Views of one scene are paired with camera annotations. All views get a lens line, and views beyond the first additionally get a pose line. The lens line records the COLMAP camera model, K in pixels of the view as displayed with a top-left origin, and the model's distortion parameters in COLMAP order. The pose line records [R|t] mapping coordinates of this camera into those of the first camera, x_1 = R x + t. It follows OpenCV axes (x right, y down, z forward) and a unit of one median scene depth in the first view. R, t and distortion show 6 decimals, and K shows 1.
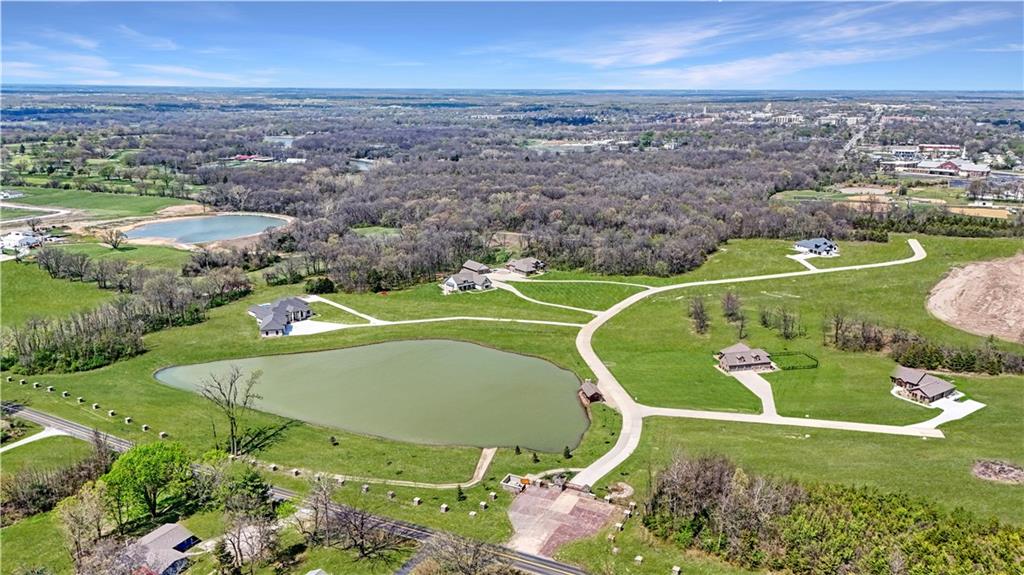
lens RADIAL K [[767.8, 0, 509.1], [0, 767.8, 287.5], [0, 0, 1]] dist [0.082656, -0.075713]
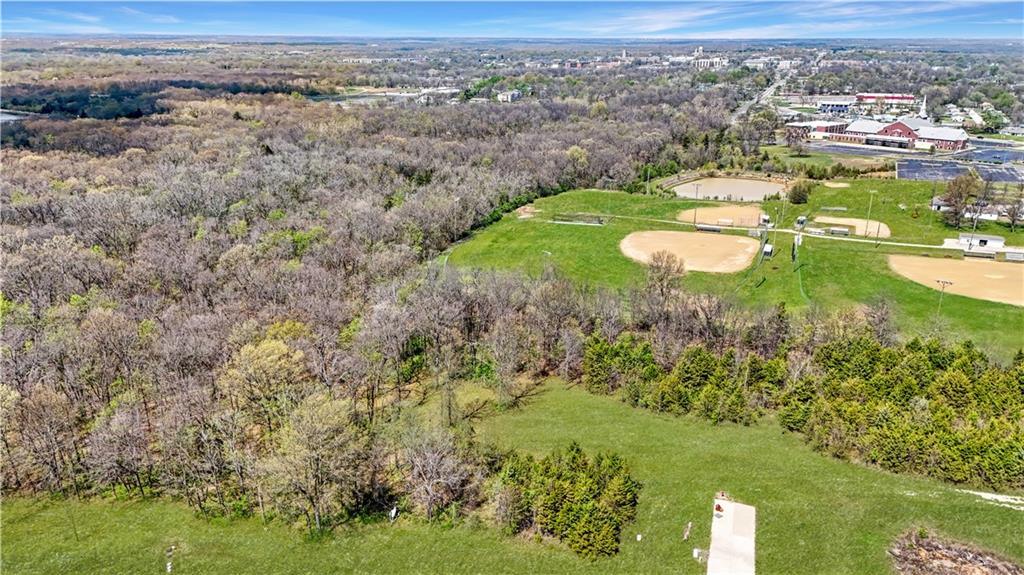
lens RADIAL K [[767.8, 0, 509.1], [0, 767.8, 287.5], [0, 0, 1]] dist [0.082656, -0.075713]
pose [[0.998531, -0.016440, 0.051620, 0.273696], [0.013332, 0.998110, 0.059991, -0.087453], [-0.052508, -0.059215, 0.996863, 0.486959]]
